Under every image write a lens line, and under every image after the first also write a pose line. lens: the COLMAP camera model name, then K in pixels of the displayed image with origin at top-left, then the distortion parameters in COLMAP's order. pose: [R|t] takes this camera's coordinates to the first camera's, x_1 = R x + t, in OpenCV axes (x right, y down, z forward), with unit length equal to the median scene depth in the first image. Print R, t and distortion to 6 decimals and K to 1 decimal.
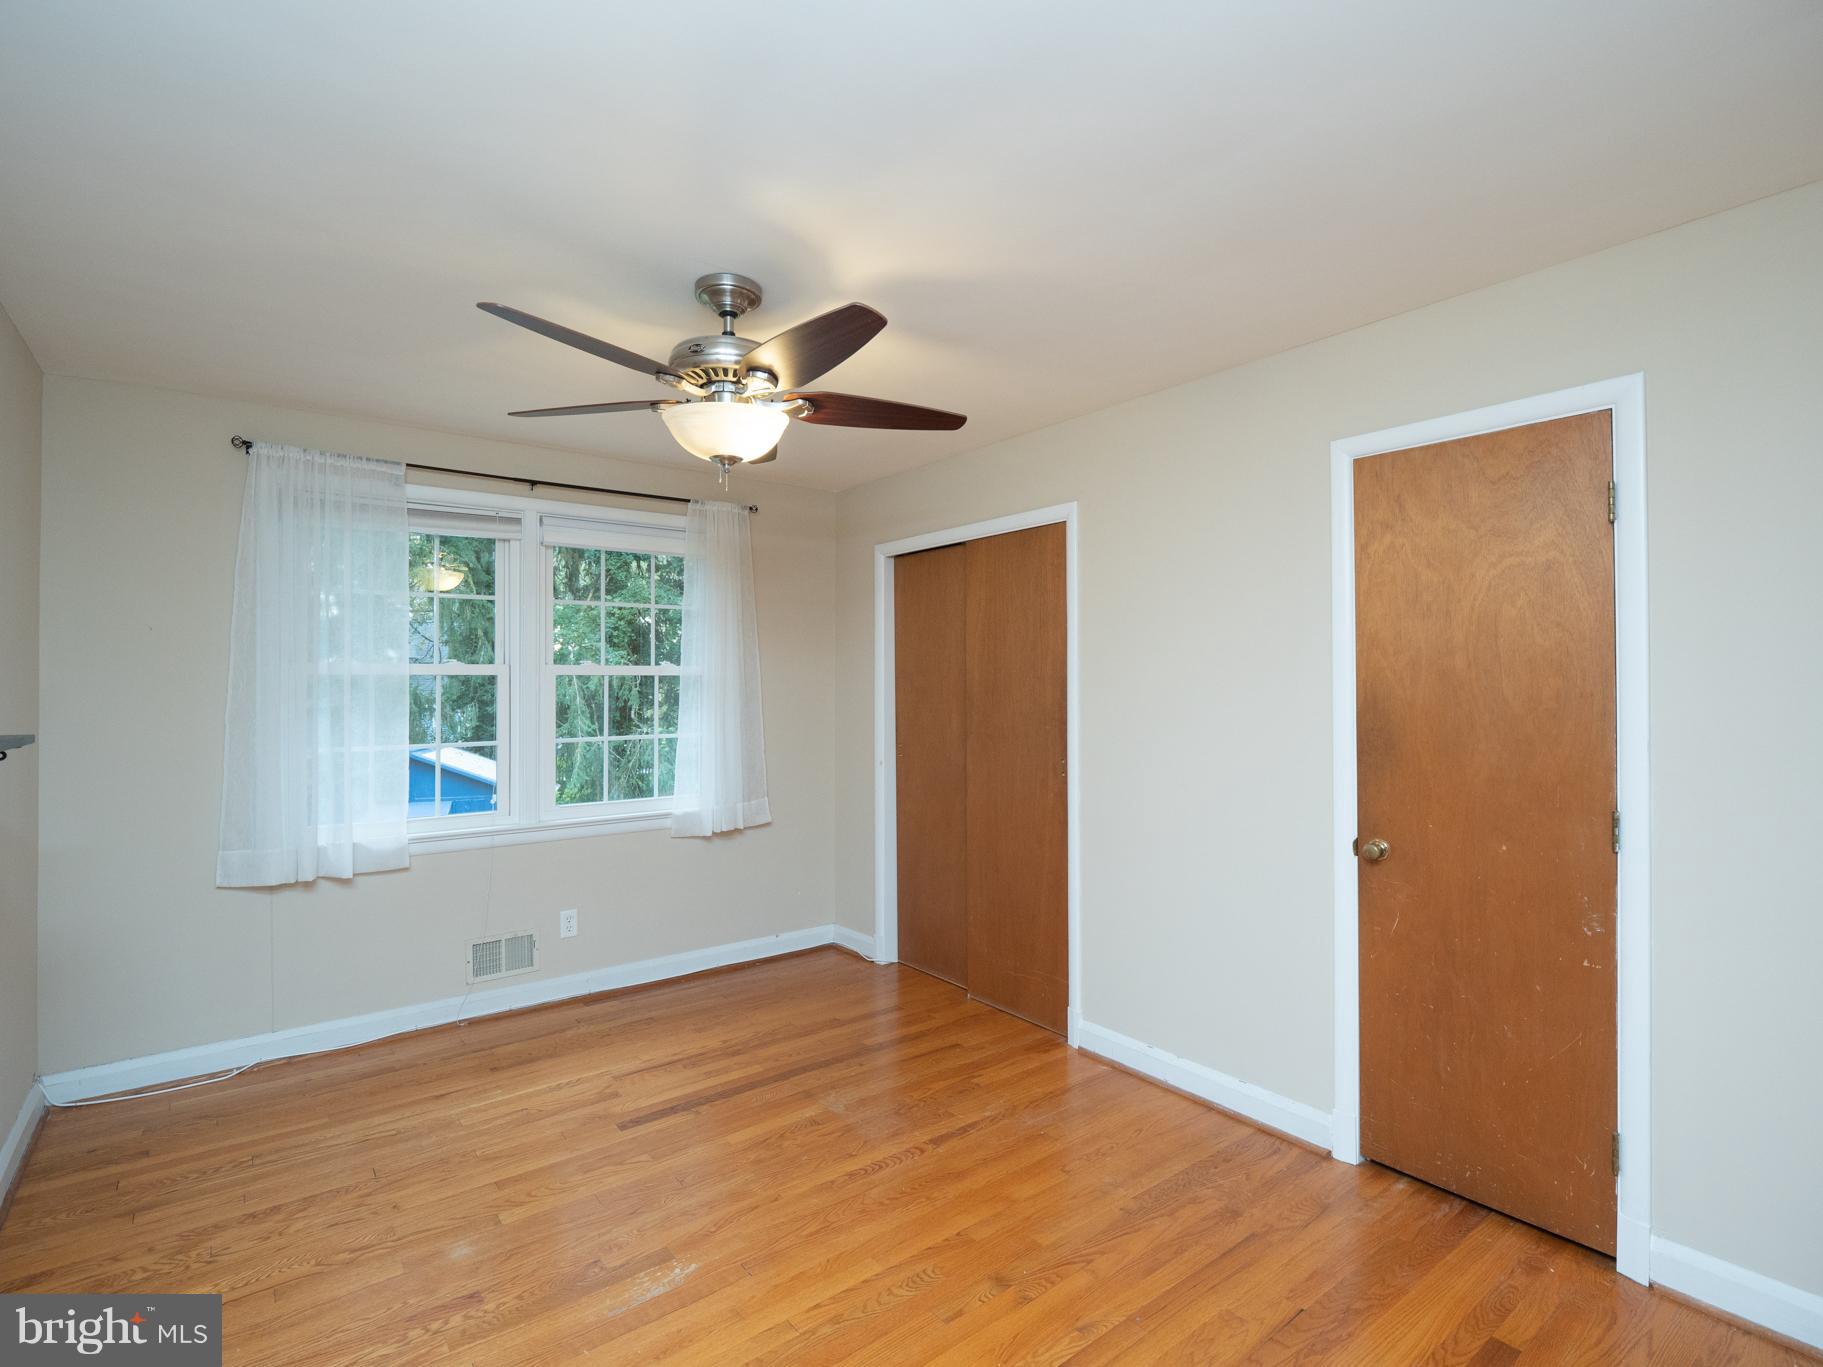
lens RADIAL K [[886.9, 0, 899.1], [0, 886.9, 679.6], [0, 0, 1]] dist [-0.015933, 0.000006]
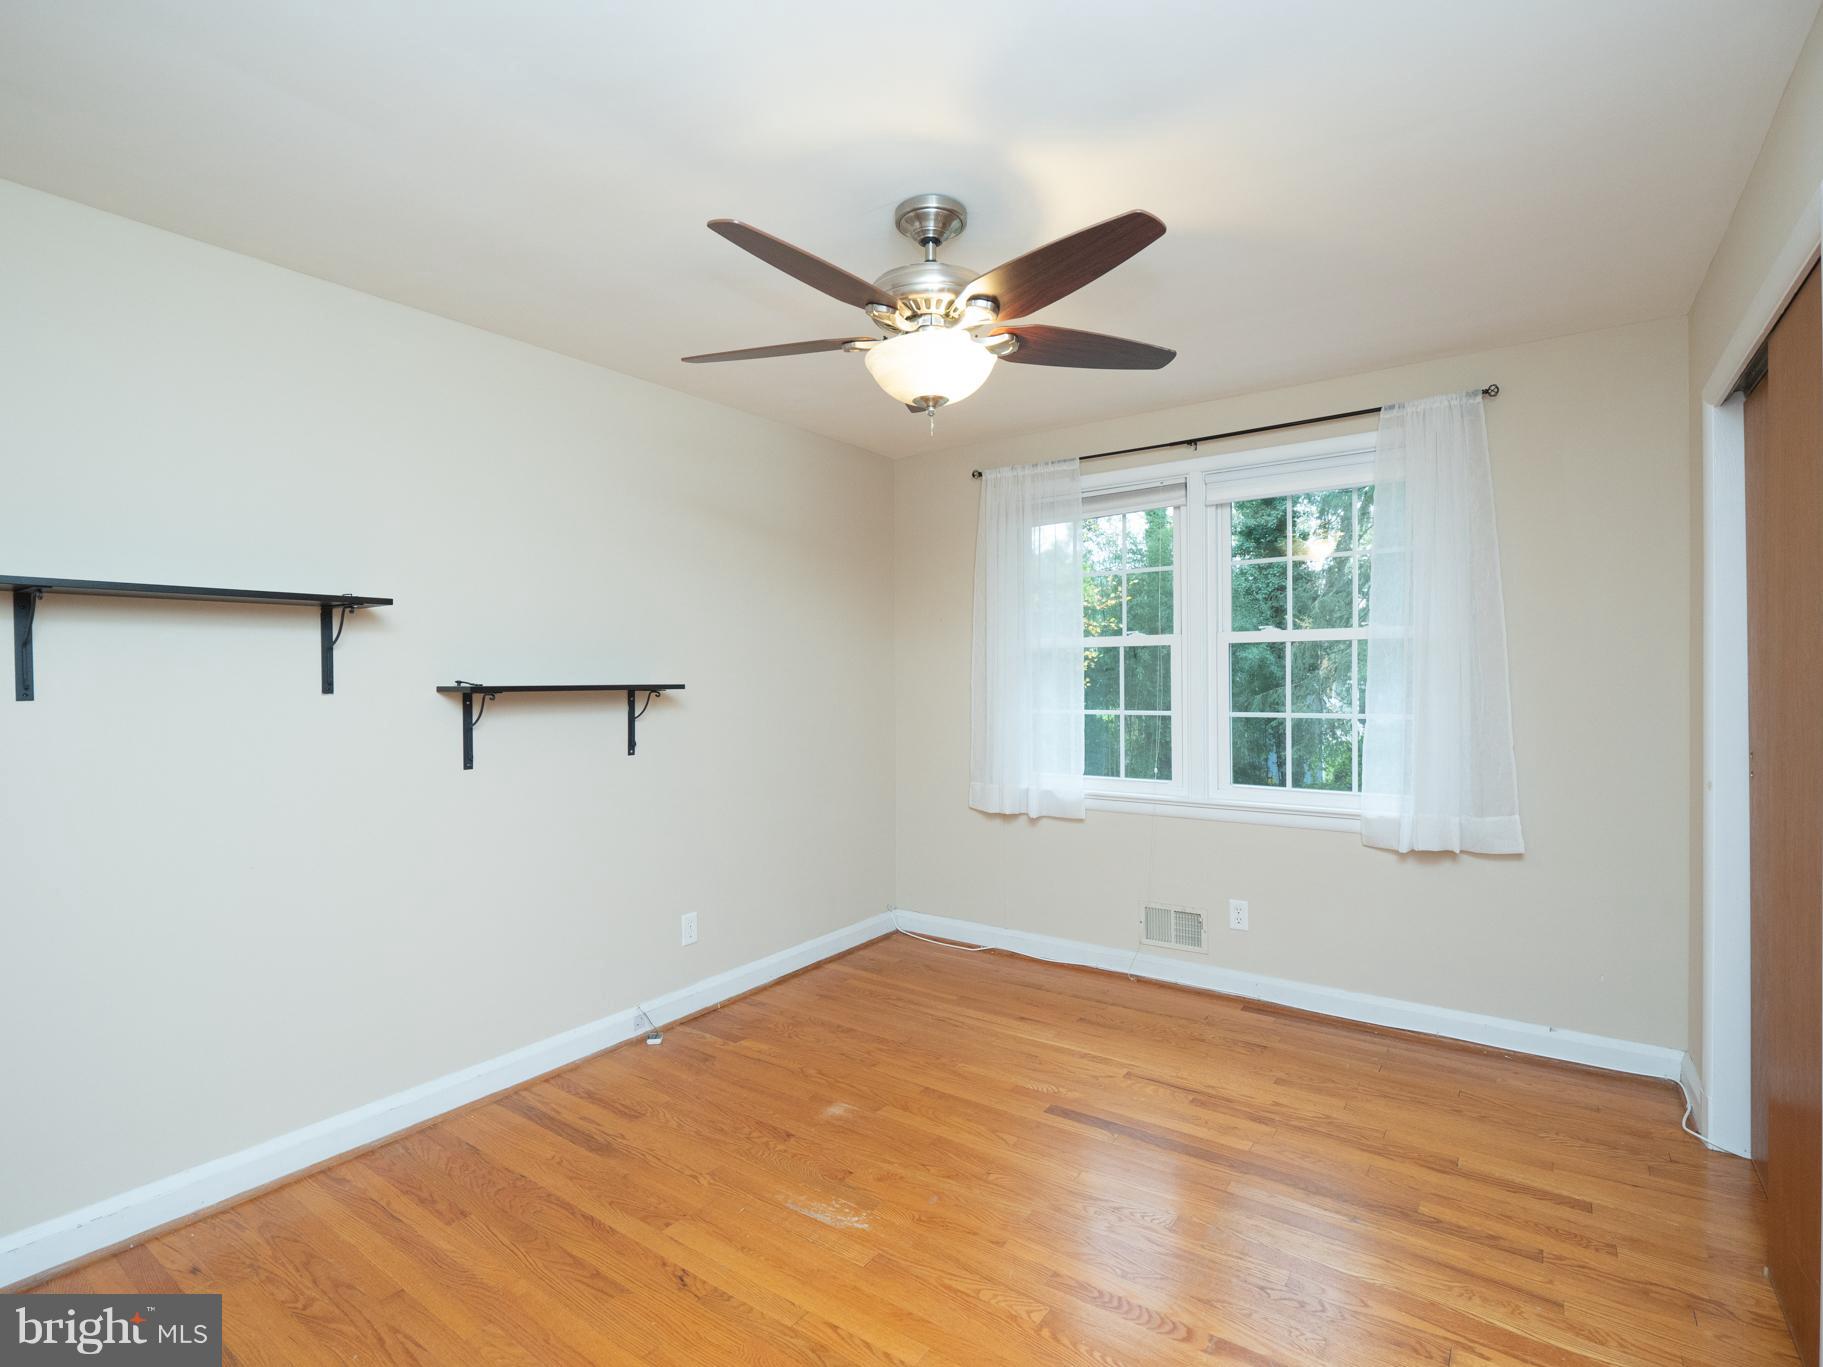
lens RADIAL K [[886.9, 0, 902.1], [0, 886.9, 680.0], [0, 0, 1]] dist [-0.015933, 0.000006]
pose [[0.286145, 0.012418, -0.958106, 0.429155], [0.018129, 0.999667, 0.018371, 0.010718], [0.958015, -0.022627, 0.285824, 0.440022]]
